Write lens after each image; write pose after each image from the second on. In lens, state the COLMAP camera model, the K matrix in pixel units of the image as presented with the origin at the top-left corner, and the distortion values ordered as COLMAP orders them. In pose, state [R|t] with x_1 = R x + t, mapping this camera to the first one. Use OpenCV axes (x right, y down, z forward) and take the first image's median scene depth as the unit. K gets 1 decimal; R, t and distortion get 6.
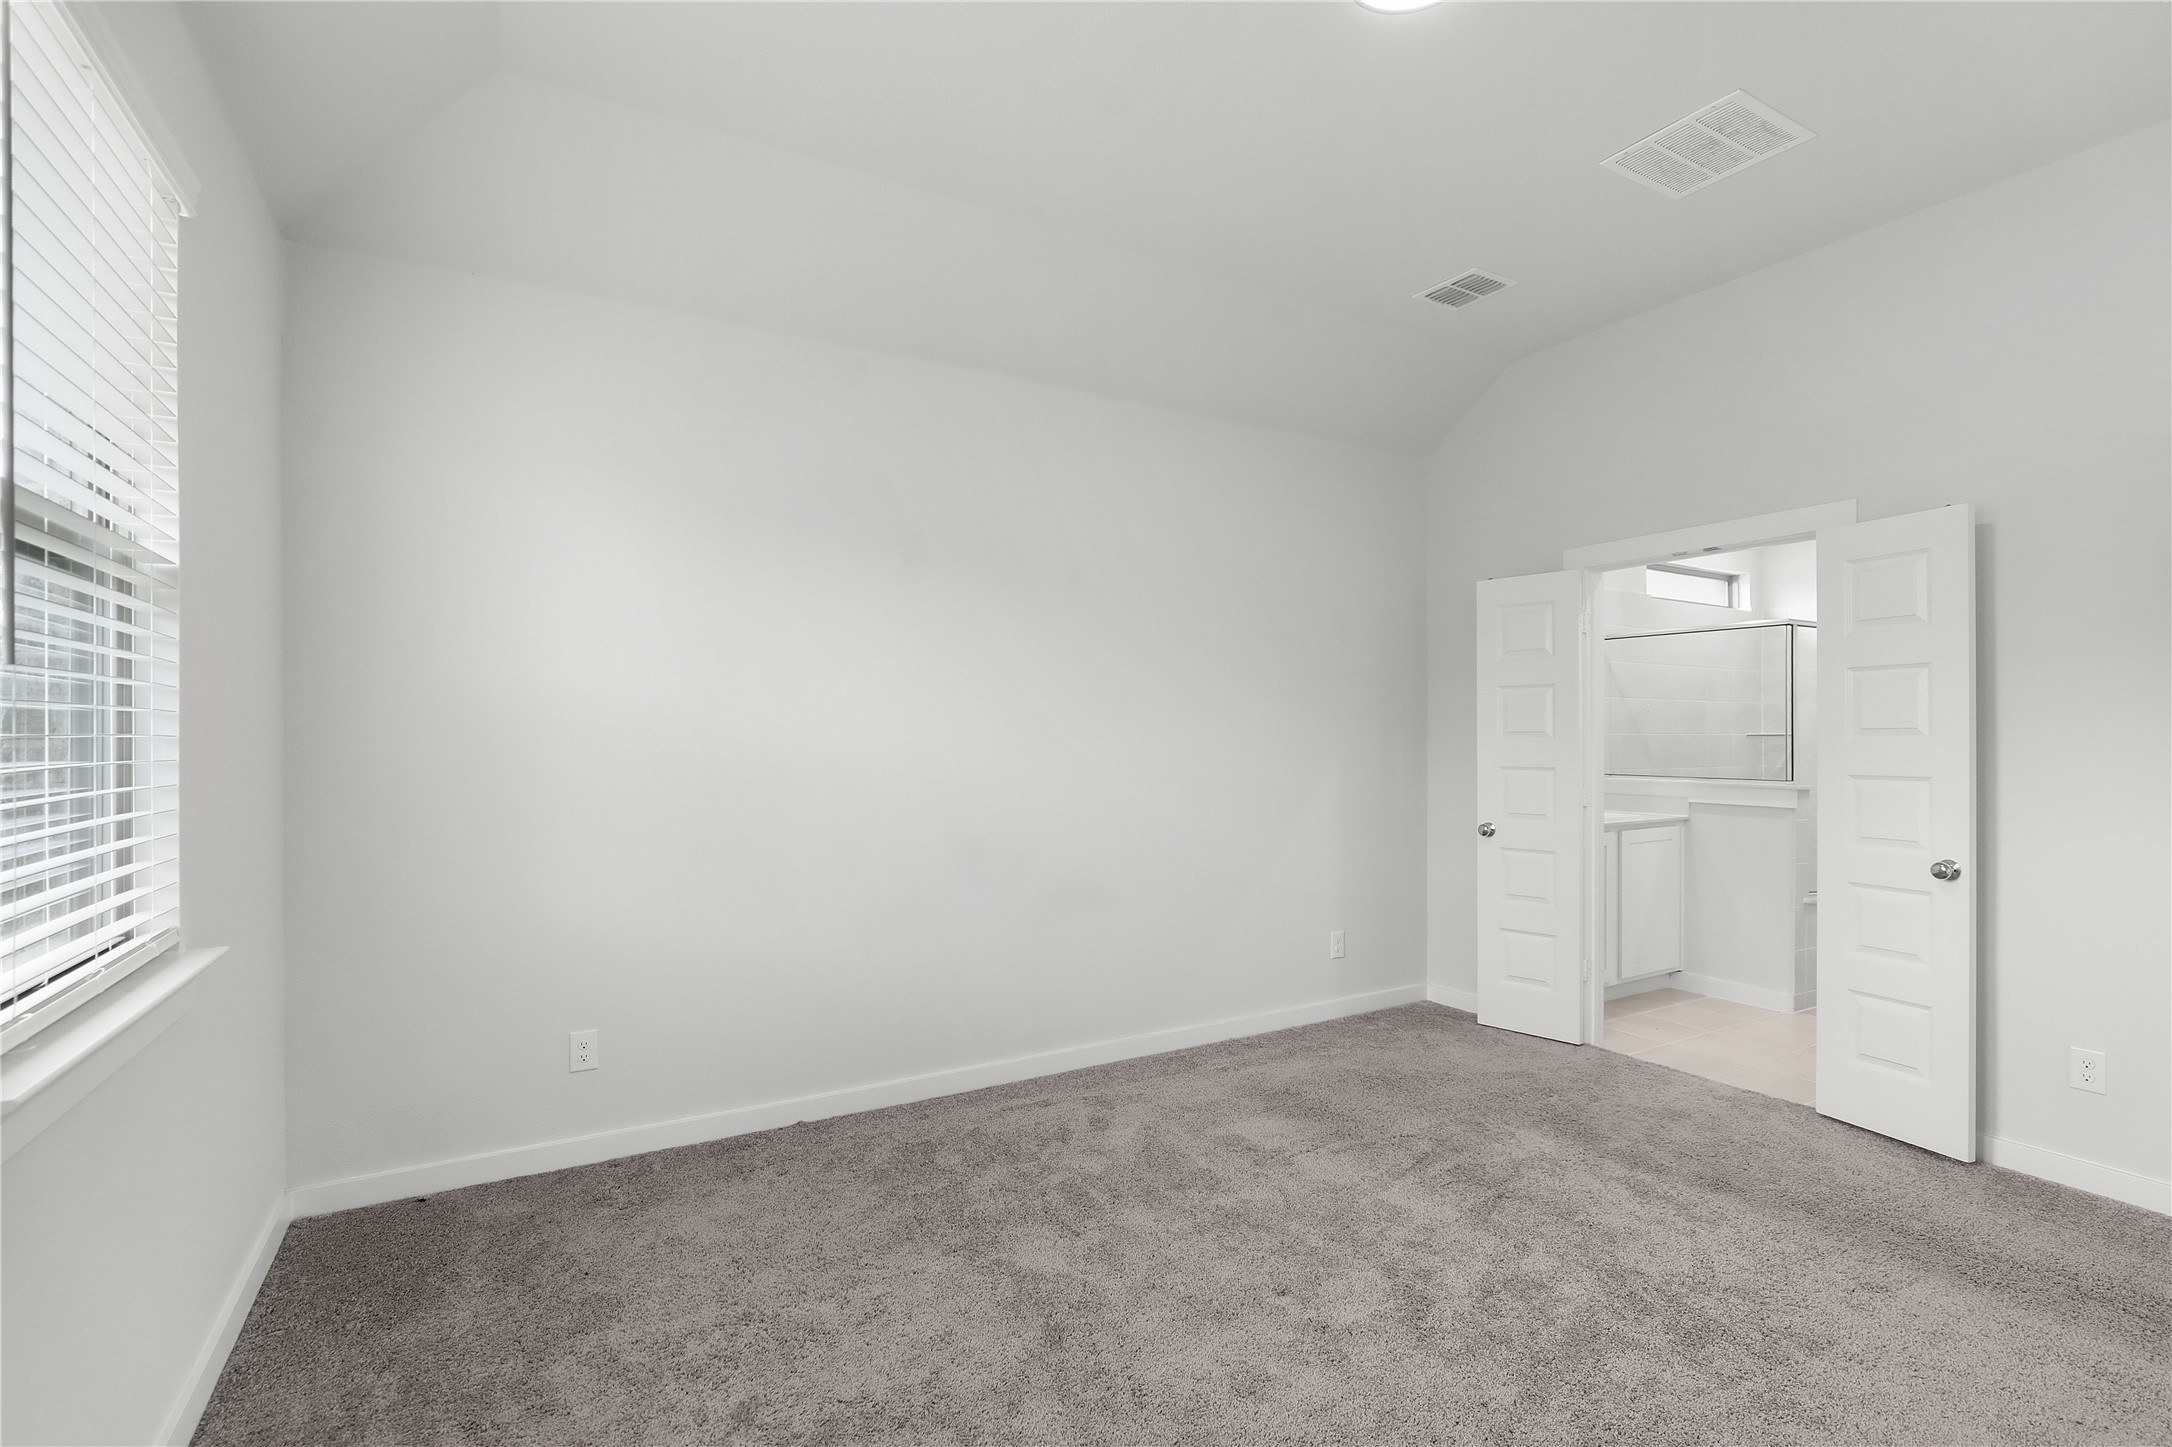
lens RADIAL K [[1017.1, 0, 1087.8], [0, 1017.1, 728.6], [0, 0, 1]] dist [-0.001606, 0.000105]
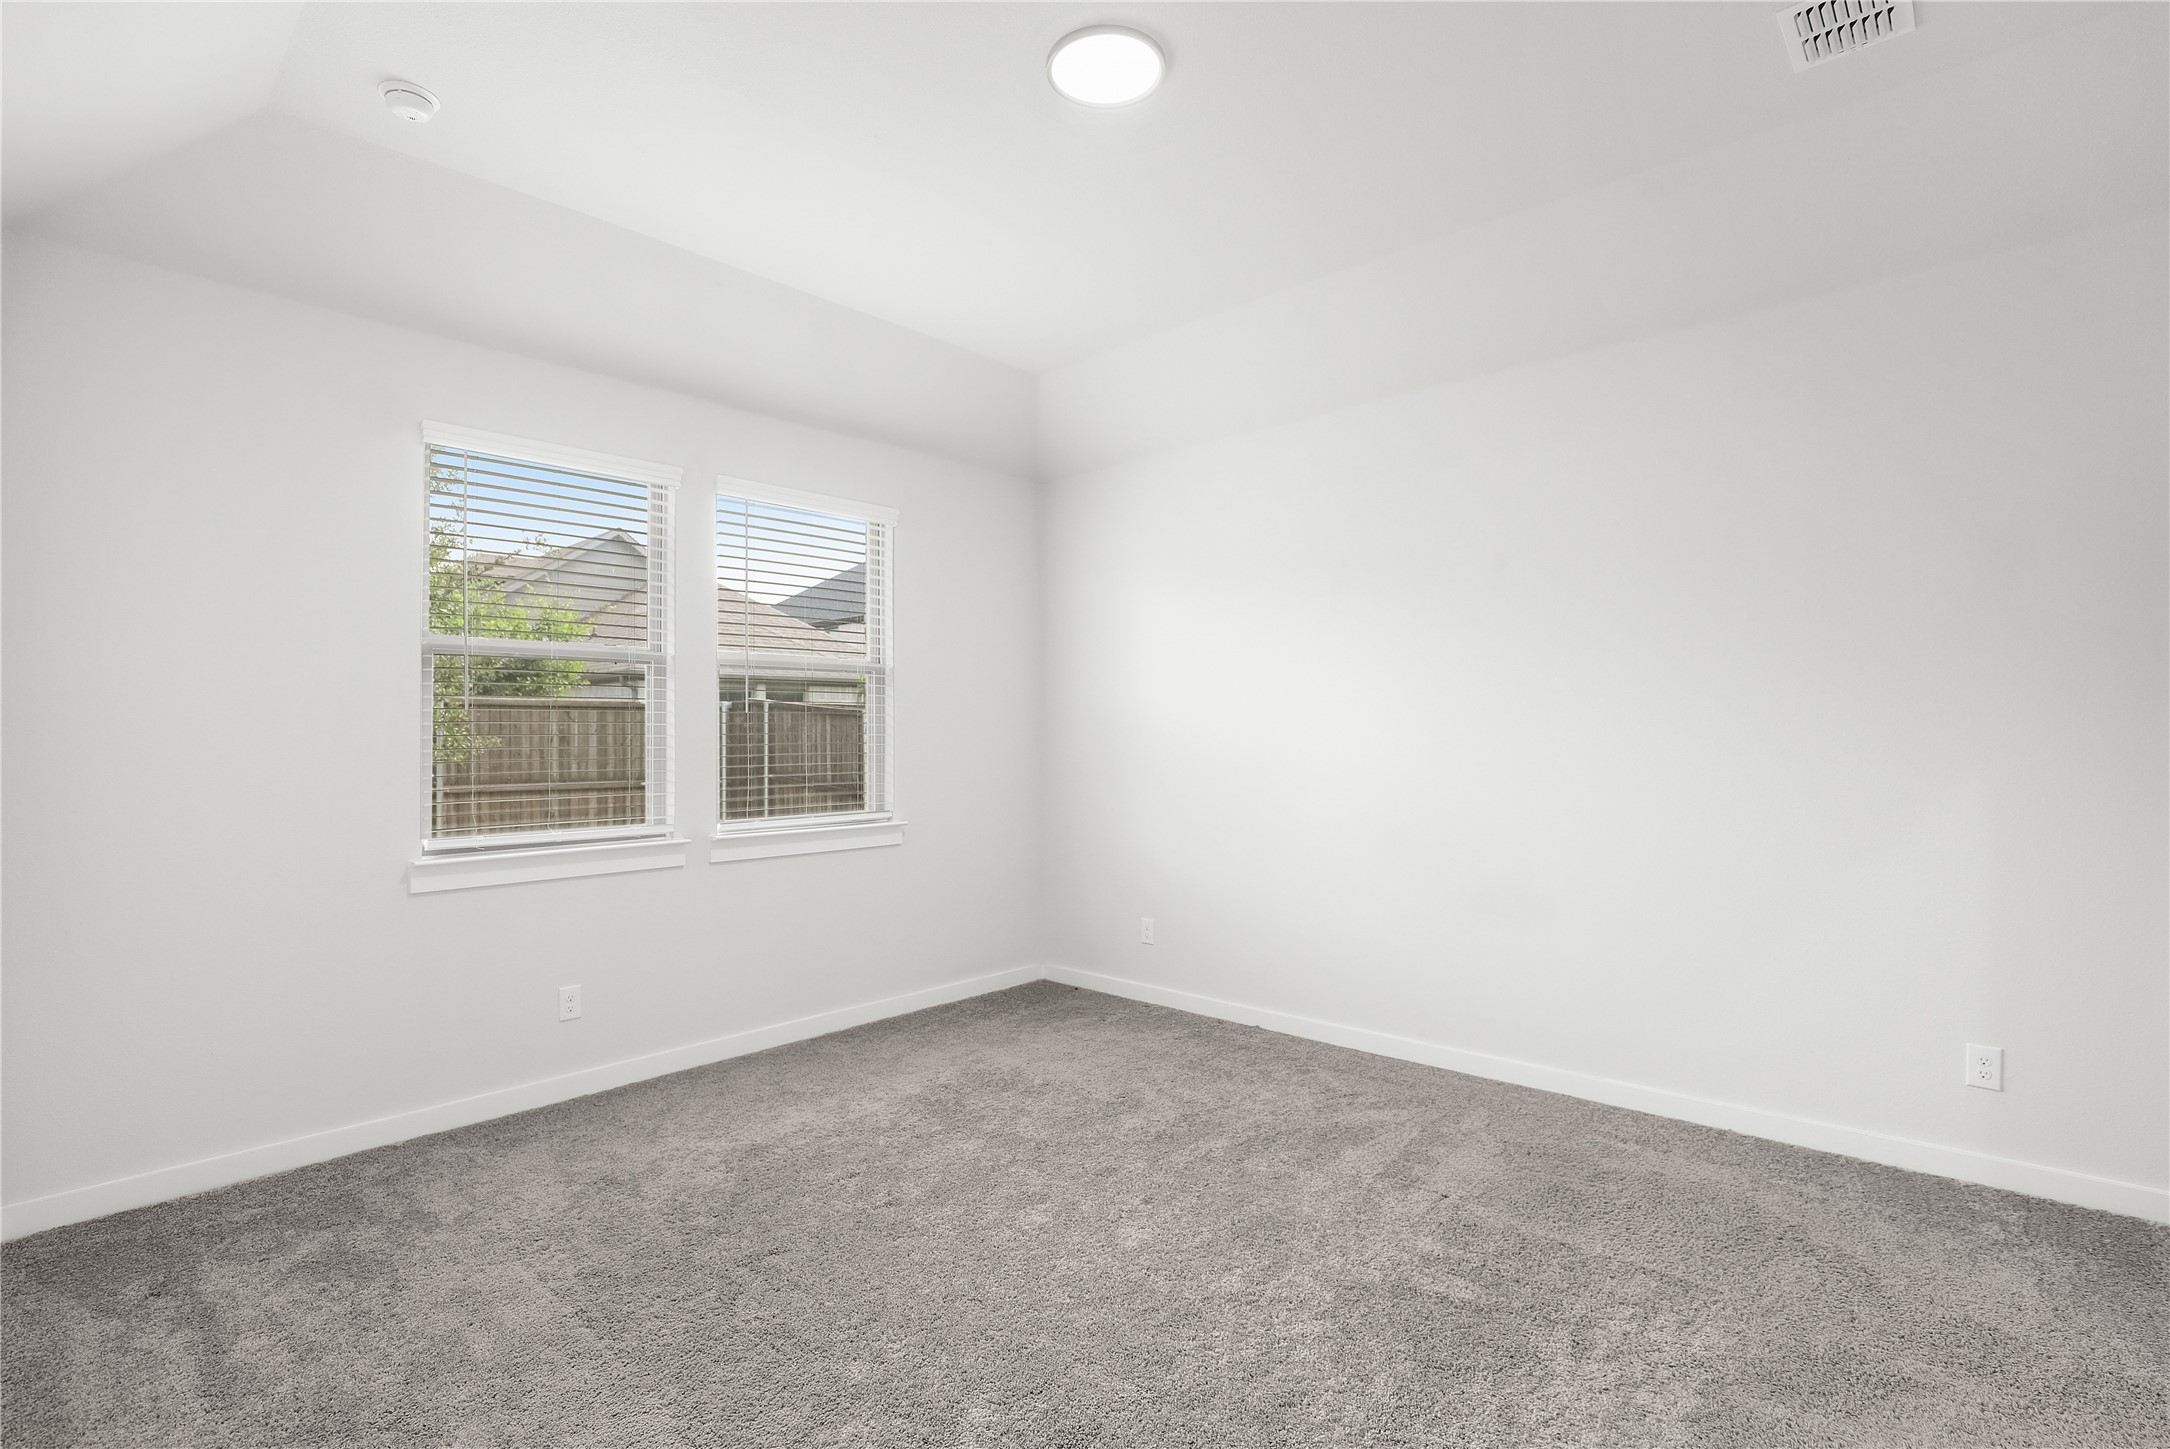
lens RADIAL K [[1016.2, 0, 1085.9], [0, 1016.2, 728.6], [0, 0, 1]] dist [-0.001606, 0.000105]
pose [[0.291571, -0.010169, -0.956495, 0.814384], [0.009005, 0.999928, -0.007885, 0.010443], [0.956507, -0.006314, 0.291641, 0.367818]]
